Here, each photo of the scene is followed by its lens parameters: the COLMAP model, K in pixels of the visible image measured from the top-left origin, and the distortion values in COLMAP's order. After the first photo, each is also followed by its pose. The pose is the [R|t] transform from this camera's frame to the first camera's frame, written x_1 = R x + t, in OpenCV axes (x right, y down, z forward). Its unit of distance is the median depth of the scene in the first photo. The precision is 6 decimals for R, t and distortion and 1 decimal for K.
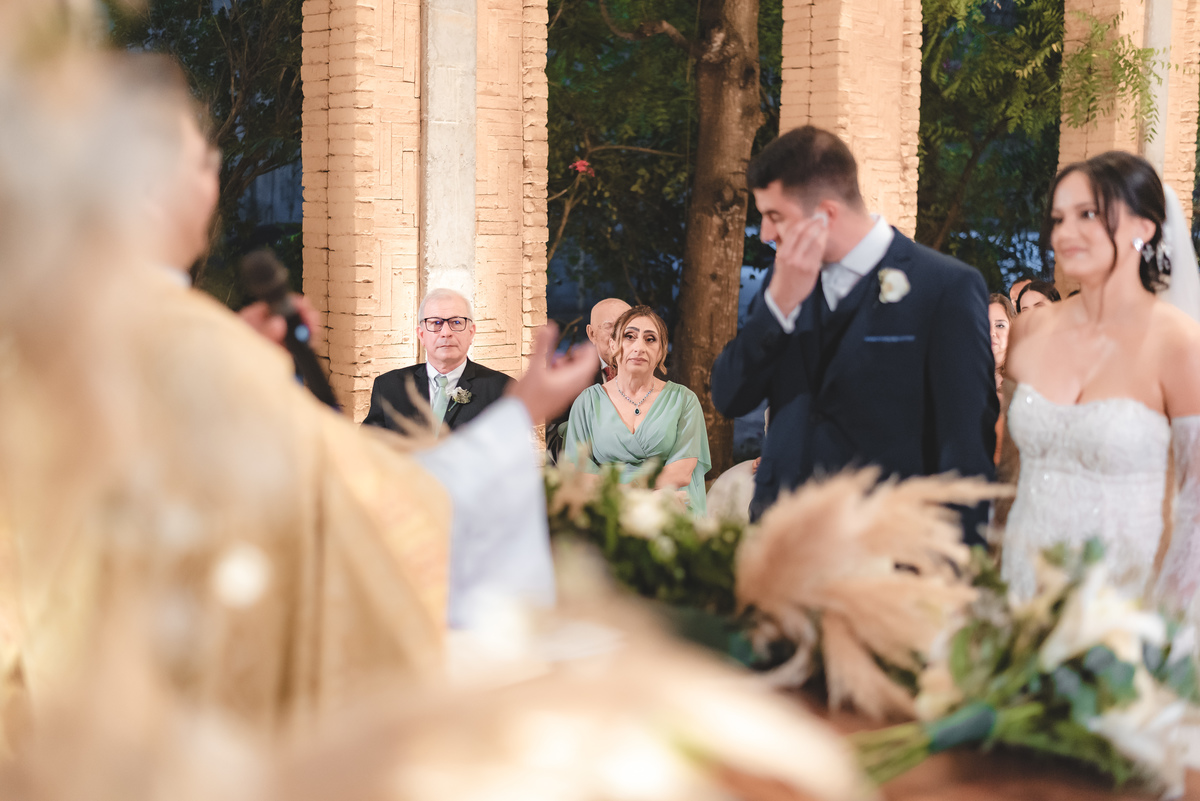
lens RADIAL K [[1748.3, 0, 600.0], [0, 1748.3, 400.5], [0, 0, 1]] dist [0.021605, 0.069529]
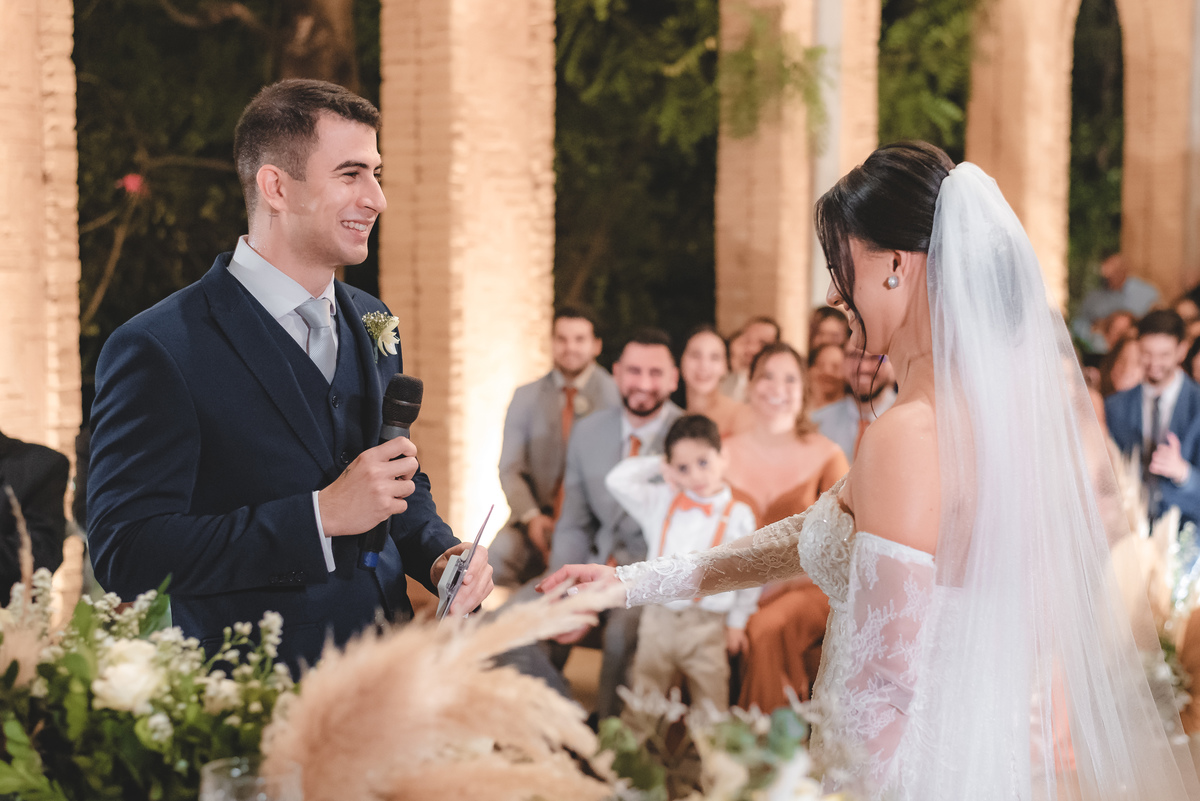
lens RADIAL K [[1748.3, 0, 600.0], [0, 1748.3, 400.5], [0, 0, 1]] dist [0.021605, 0.069529]
pose [[0.983194, -0.019783, 0.181490, 0.053660], [0.024692, 0.999387, -0.024830, -0.012312], [-0.180887, 0.028894, 0.983079, 0.197938]]
